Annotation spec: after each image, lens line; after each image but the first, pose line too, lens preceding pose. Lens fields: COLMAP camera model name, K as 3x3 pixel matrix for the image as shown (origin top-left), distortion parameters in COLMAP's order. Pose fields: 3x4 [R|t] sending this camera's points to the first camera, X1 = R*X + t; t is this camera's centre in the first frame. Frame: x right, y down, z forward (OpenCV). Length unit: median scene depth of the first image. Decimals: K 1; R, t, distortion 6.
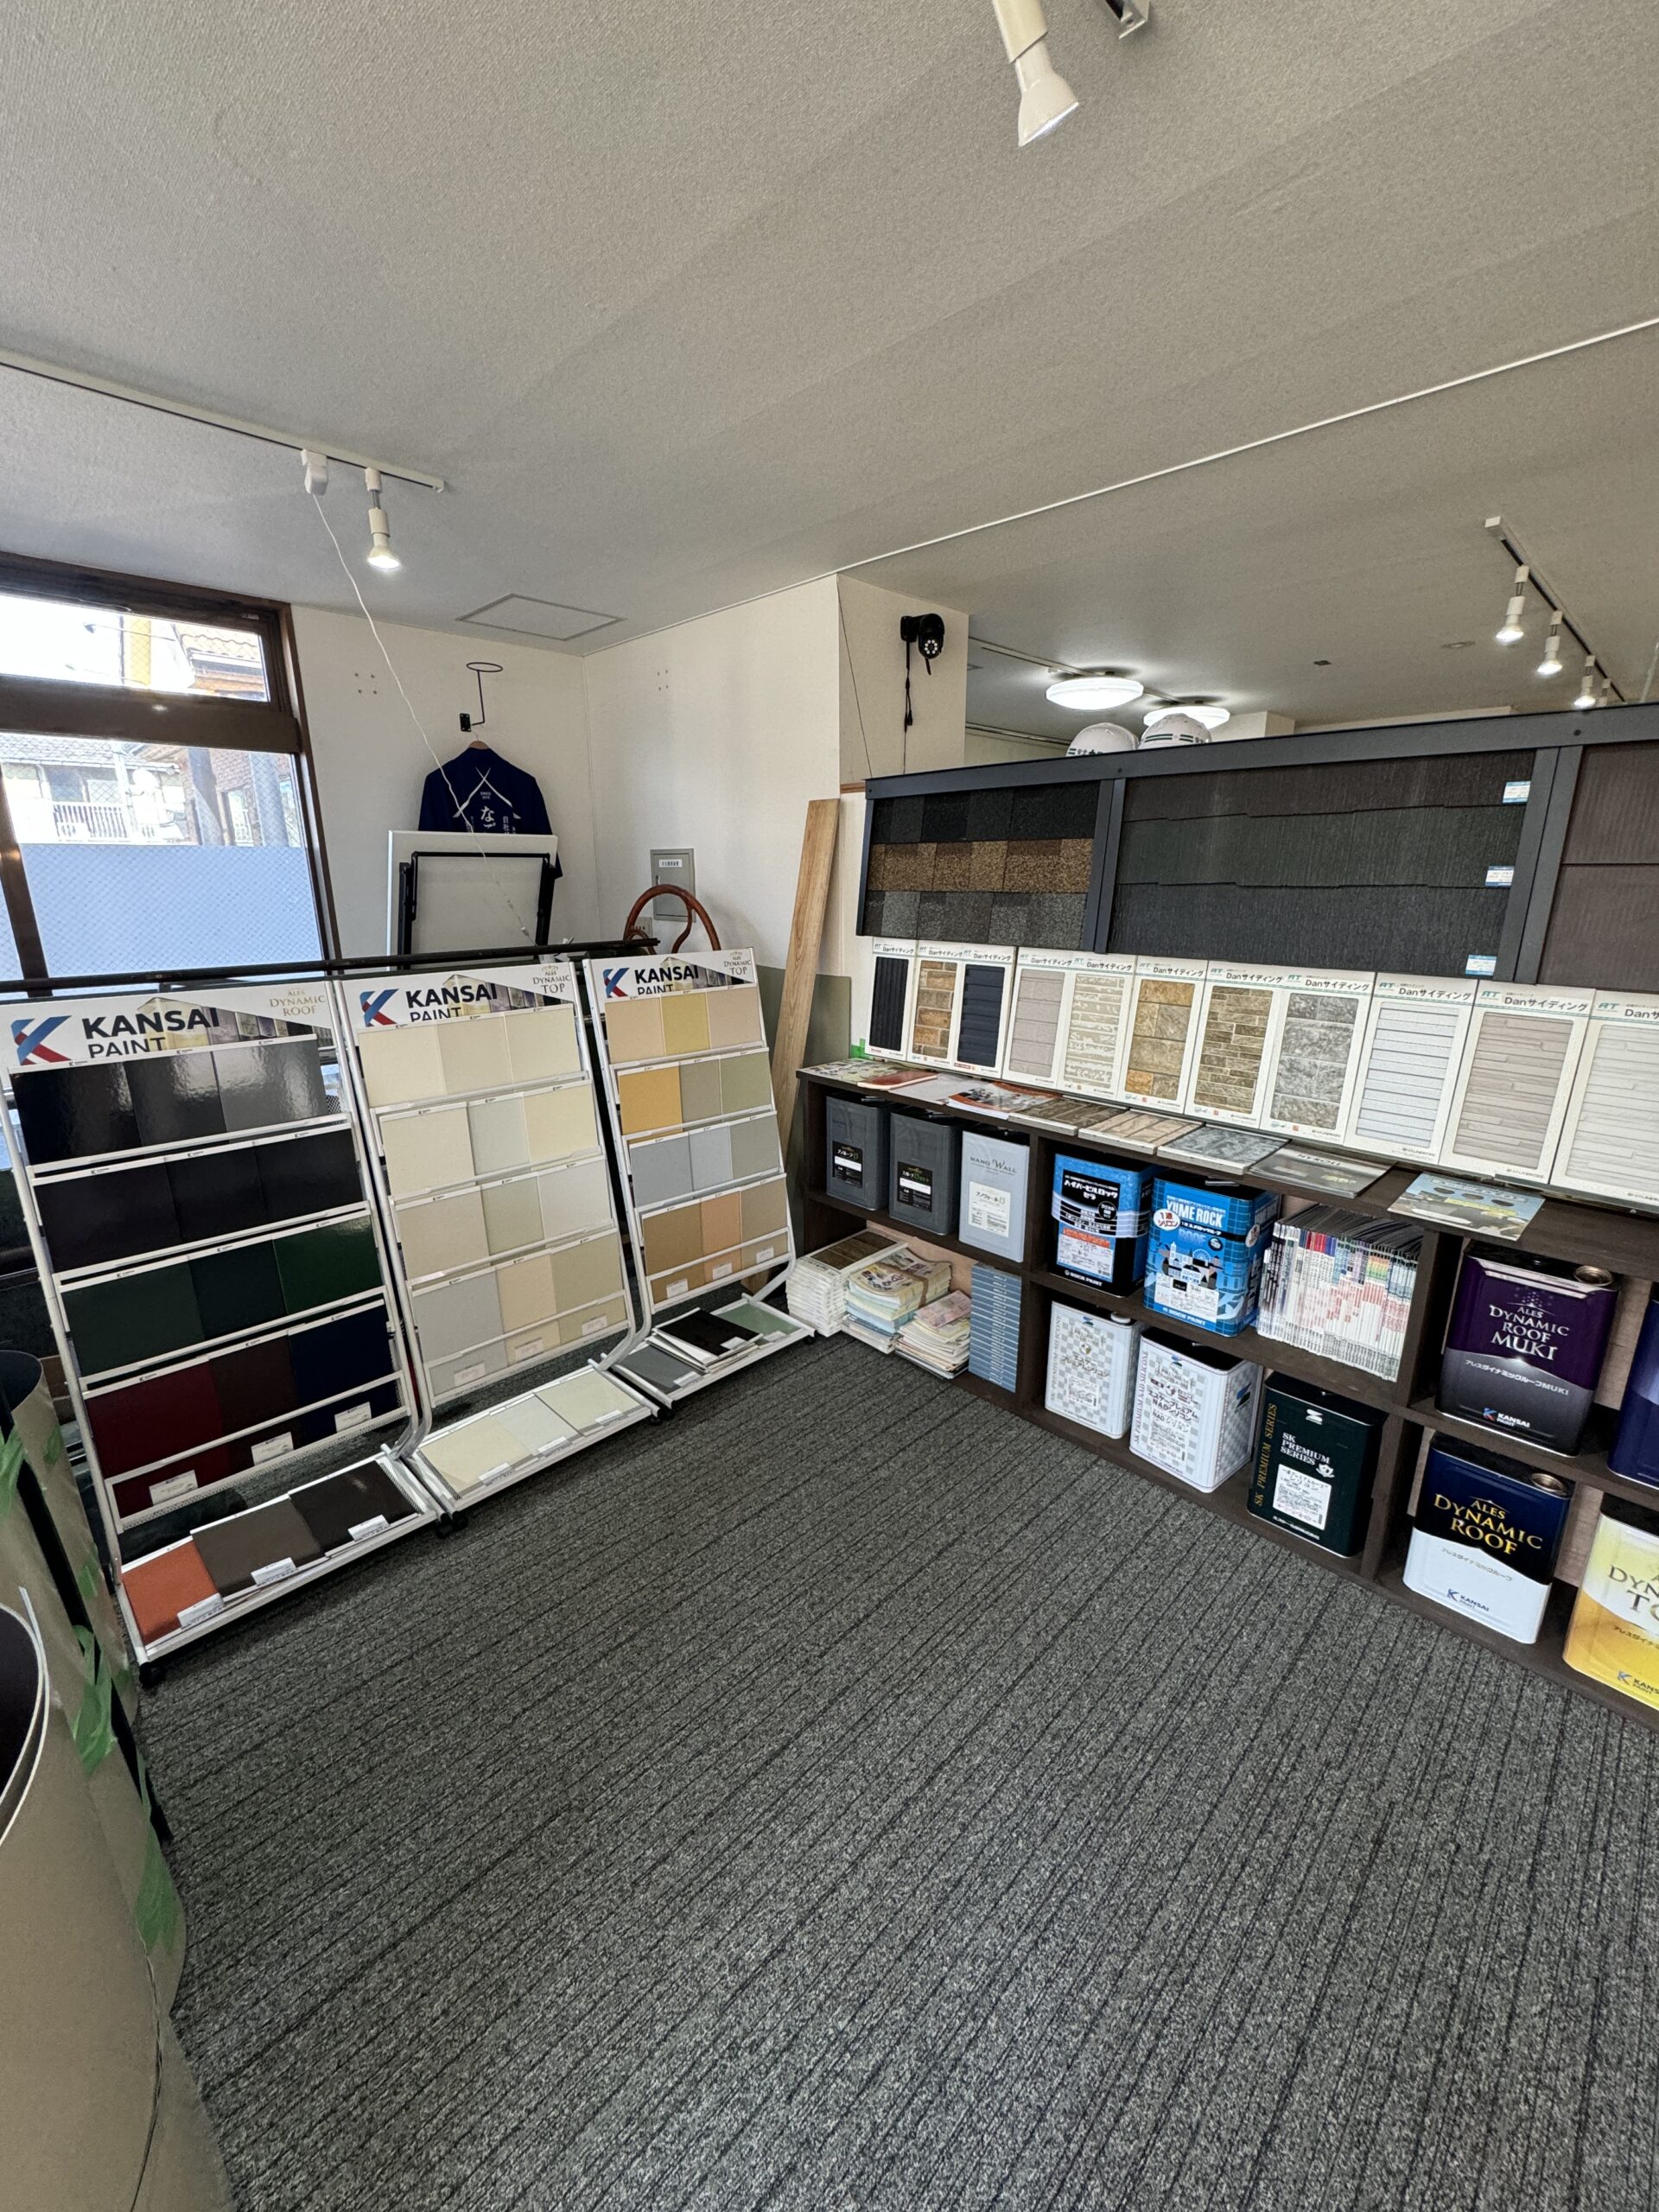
lens RADIAL K [[878.1, 0, 829.4], [0, 878.1, 1107.6], [0, 0, 1]] dist [-0.002350, -0.000340]
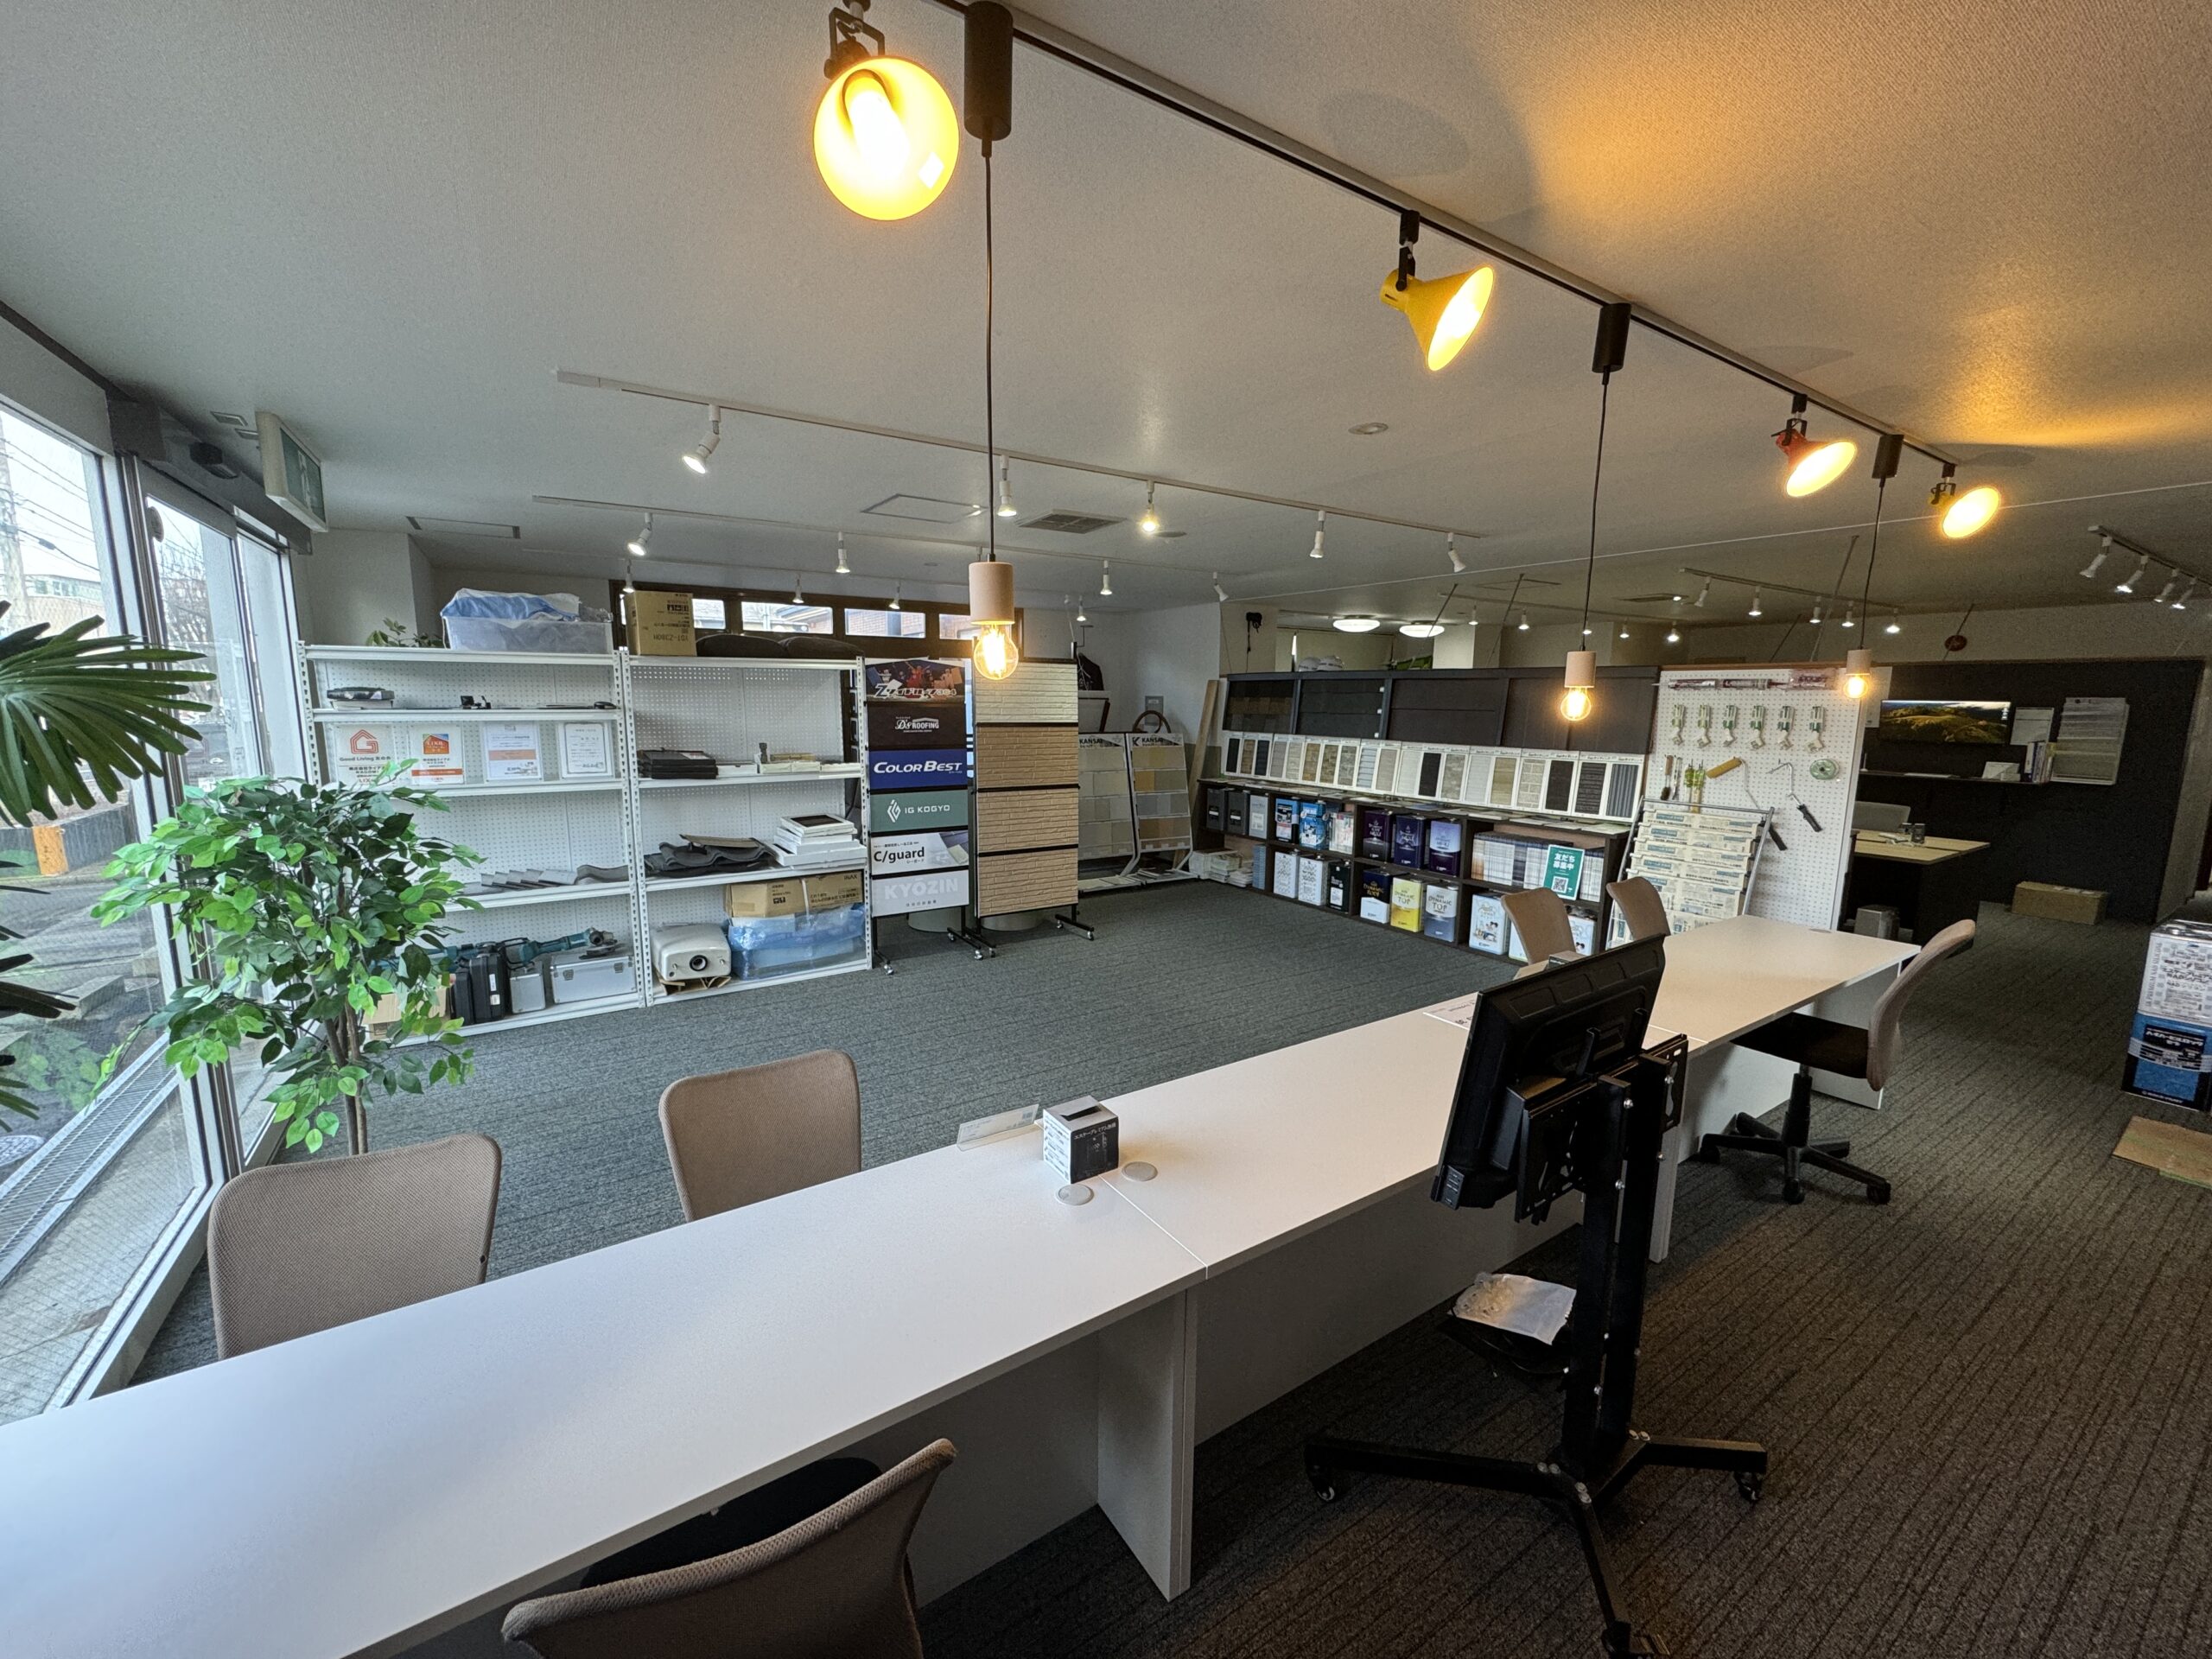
lens RADIAL K [[878.1, 0, 1106.9], [0, 878.1, 827.4], [0, 0, 1]] dist [-0.002350, -0.000340]
pose [[0.978574, 0.041985, -0.201567, 0.273450], [-0.065770, 0.991440, -0.112791, 0.482777], [0.195106, 0.123632, 0.972959, -1.867873]]
